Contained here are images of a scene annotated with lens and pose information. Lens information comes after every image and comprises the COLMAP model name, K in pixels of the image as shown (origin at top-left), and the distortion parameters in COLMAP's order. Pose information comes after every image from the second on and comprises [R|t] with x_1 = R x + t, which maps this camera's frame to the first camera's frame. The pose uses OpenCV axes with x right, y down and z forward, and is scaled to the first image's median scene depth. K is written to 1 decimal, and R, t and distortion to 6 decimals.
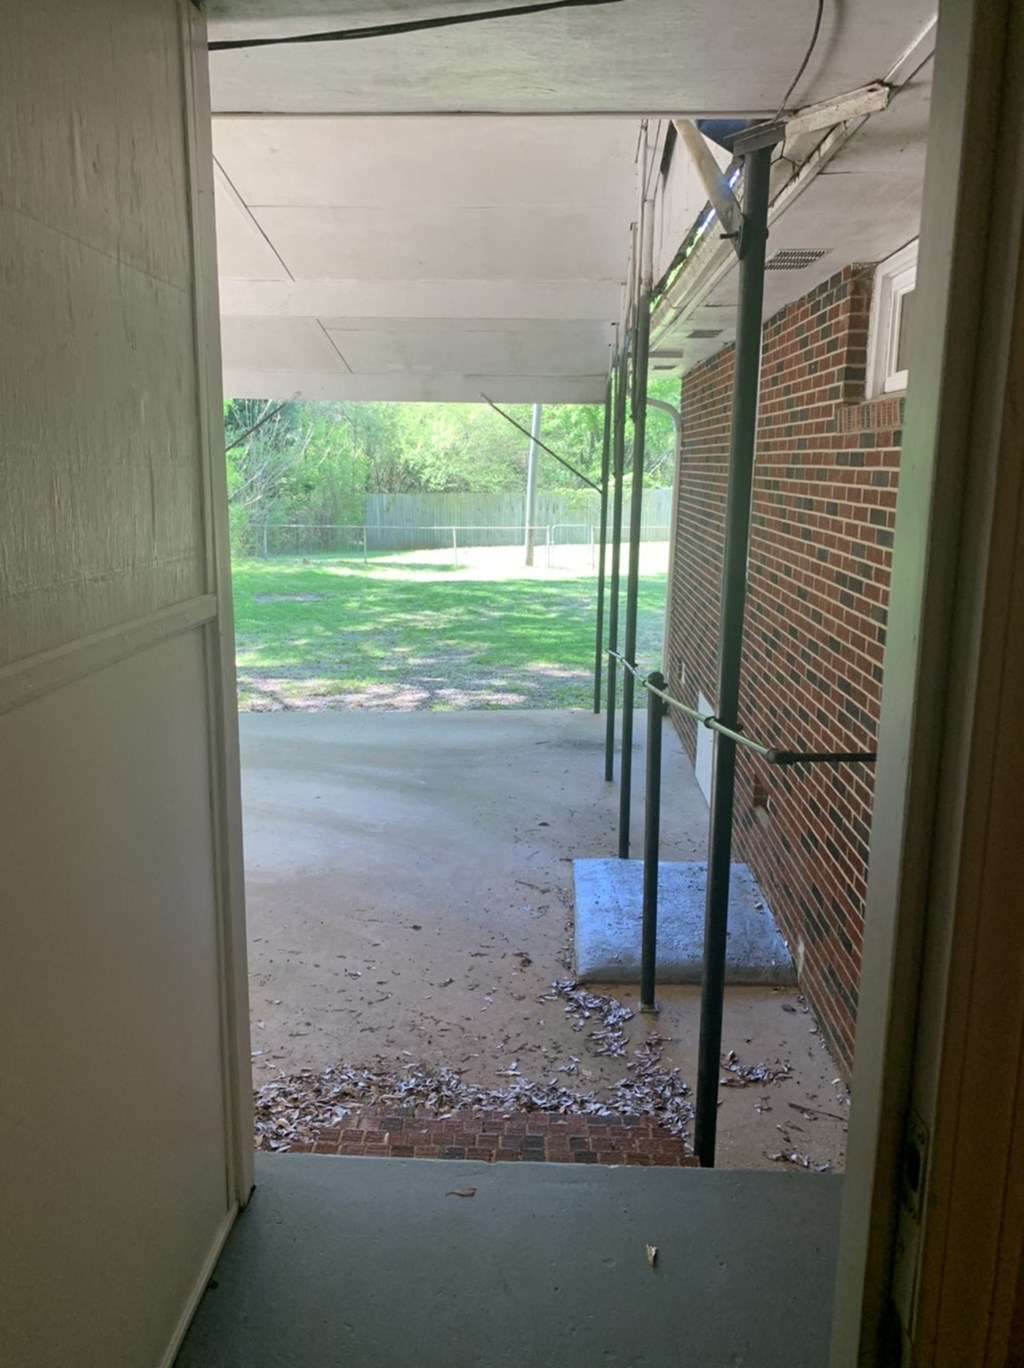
lens RADIAL K [[1033.6, 0, 516.4], [0, 1033.6, 683.0], [0, 0, 1]] dist [0.024818, -0.042042]
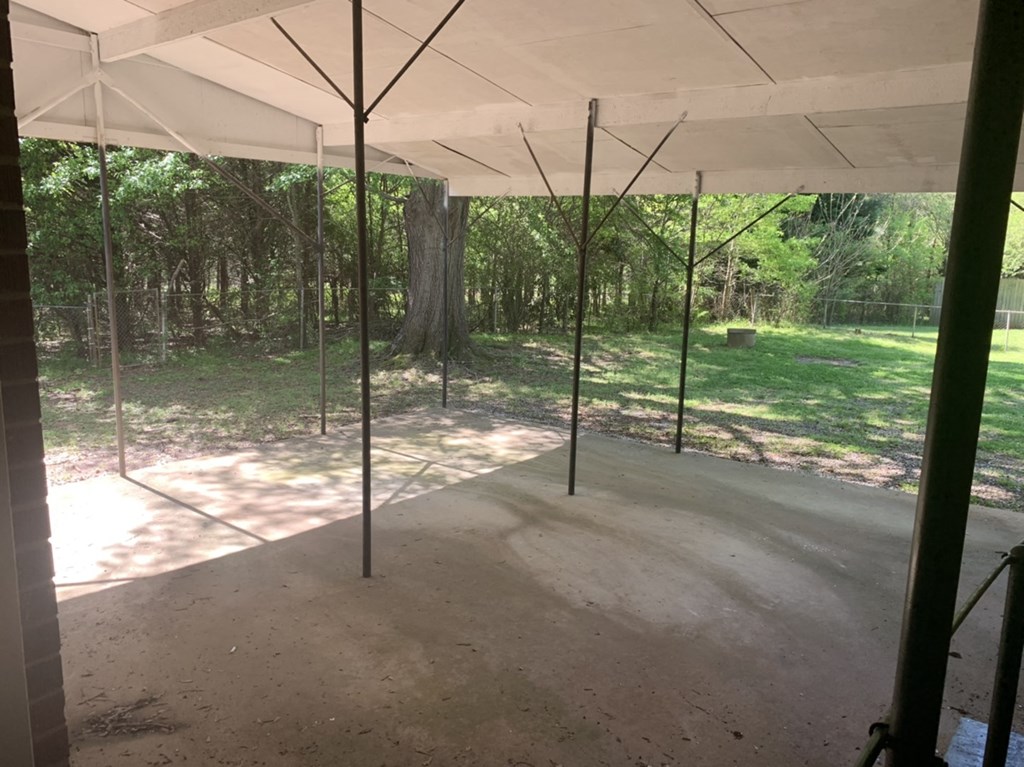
lens RADIAL K [[773.7, 0, 507.5], [0, 773.7, 382.9], [0, 0, 1]] dist [0.024818, -0.042042]
pose [[0.787423, 0.122294, -0.604160, 0.048101], [-0.144177, 0.989475, 0.012379, -0.023430], [0.599315, 0.077358, 0.796767, 0.104466]]
